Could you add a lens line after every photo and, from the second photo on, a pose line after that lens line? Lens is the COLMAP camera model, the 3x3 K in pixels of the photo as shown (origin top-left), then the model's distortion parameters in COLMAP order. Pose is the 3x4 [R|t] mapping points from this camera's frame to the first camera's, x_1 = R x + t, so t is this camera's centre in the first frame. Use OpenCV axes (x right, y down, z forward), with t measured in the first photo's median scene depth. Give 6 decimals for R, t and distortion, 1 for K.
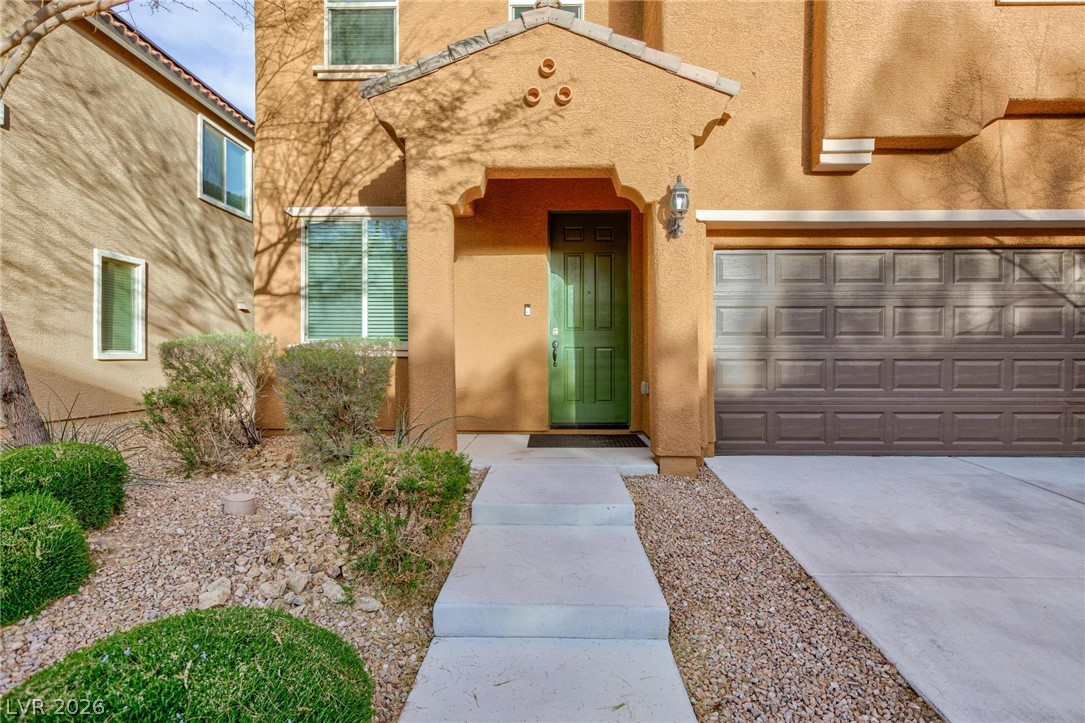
lens RADIAL K [[608.3, 0, 539.7], [0, 608.3, 358.1], [0, 0, 1]] dist [0.006789, 0.000849]
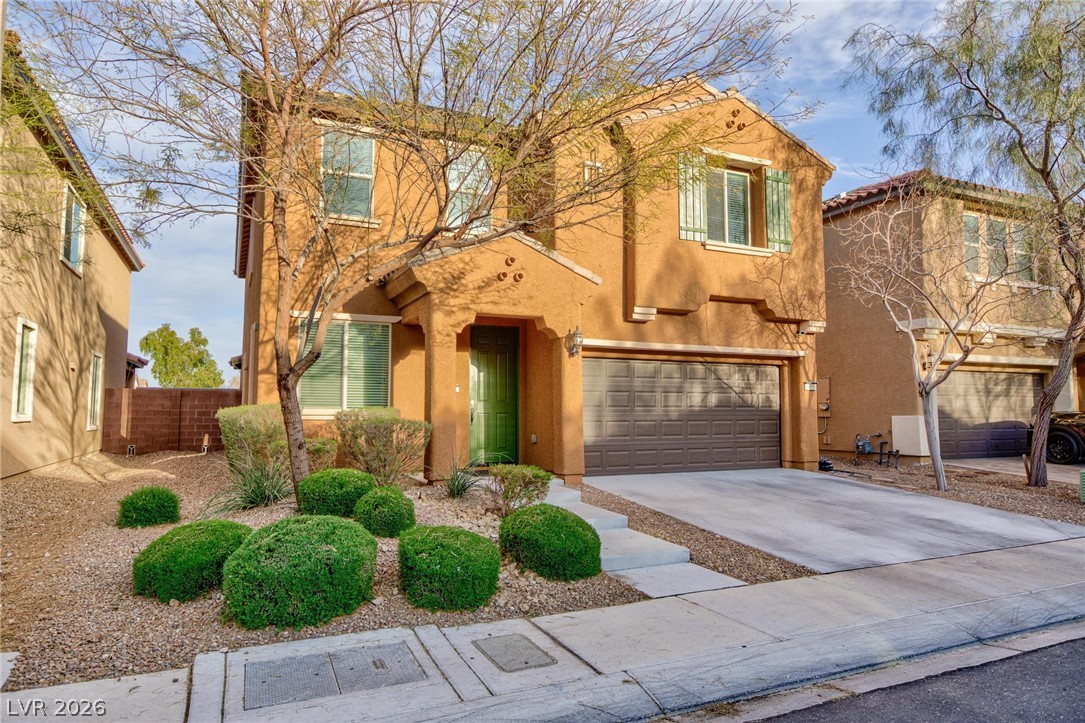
lens RADIAL K [[685.4, 0, 544.8], [0, 685.4, 359.4], [0, 0, 1]] dist [0.004769, -0.000108]
pose [[0.895419, 0.034886, 0.443856, -0.672939], [-0.001001, 0.997081, -0.076350, -0.024816], [-0.445224, 0.067921, 0.892840, -0.720890]]
